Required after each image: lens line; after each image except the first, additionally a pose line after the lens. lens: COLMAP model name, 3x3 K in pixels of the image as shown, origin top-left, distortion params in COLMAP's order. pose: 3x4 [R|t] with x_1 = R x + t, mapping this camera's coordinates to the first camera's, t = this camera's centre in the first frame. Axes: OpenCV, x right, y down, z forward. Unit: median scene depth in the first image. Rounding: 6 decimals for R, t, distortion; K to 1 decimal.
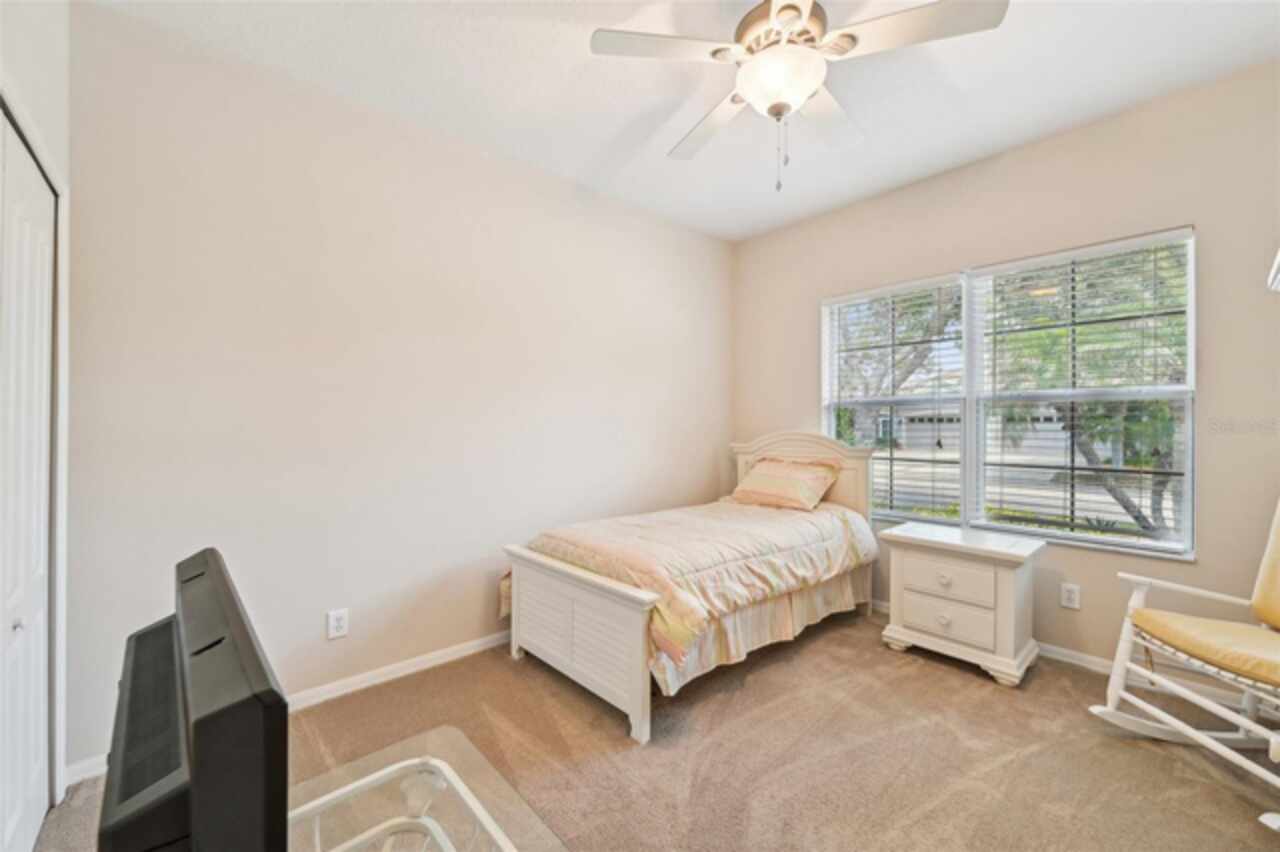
lens RADIAL K [[505.9, 0, 639.3], [0, 505.9, 427.3], [0, 0, 1]] dist [0.000885, 0.000124]
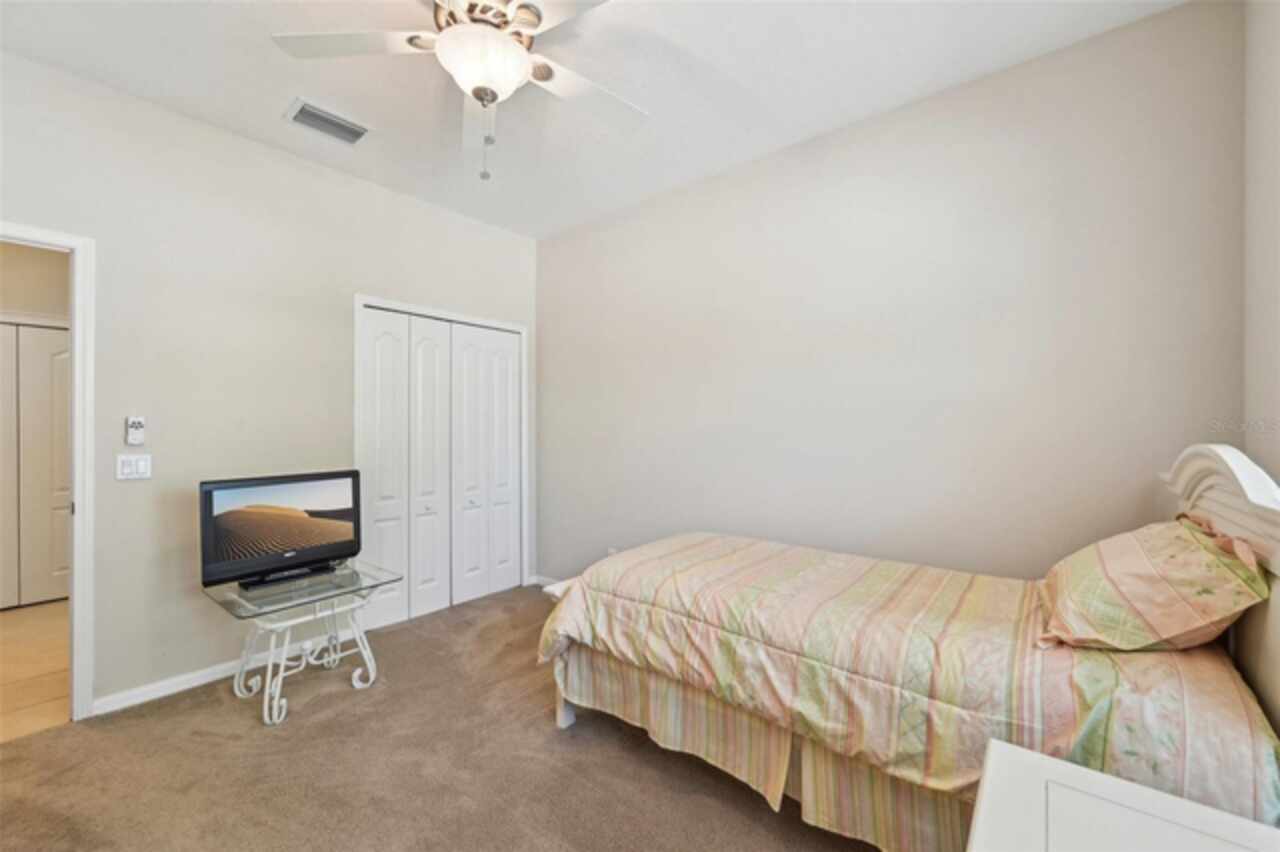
lens RADIAL K [[505.9, 0, 639.3], [0, 505.9, 427.3], [0, 0, 1]] dist [0.000885, 0.000124]
pose [[0.139512, -0.005075, -0.990207, 0.927584], [0.005613, 0.999975, -0.004334, -0.004623], [0.990205, -0.004953, 0.139537, 0.856183]]
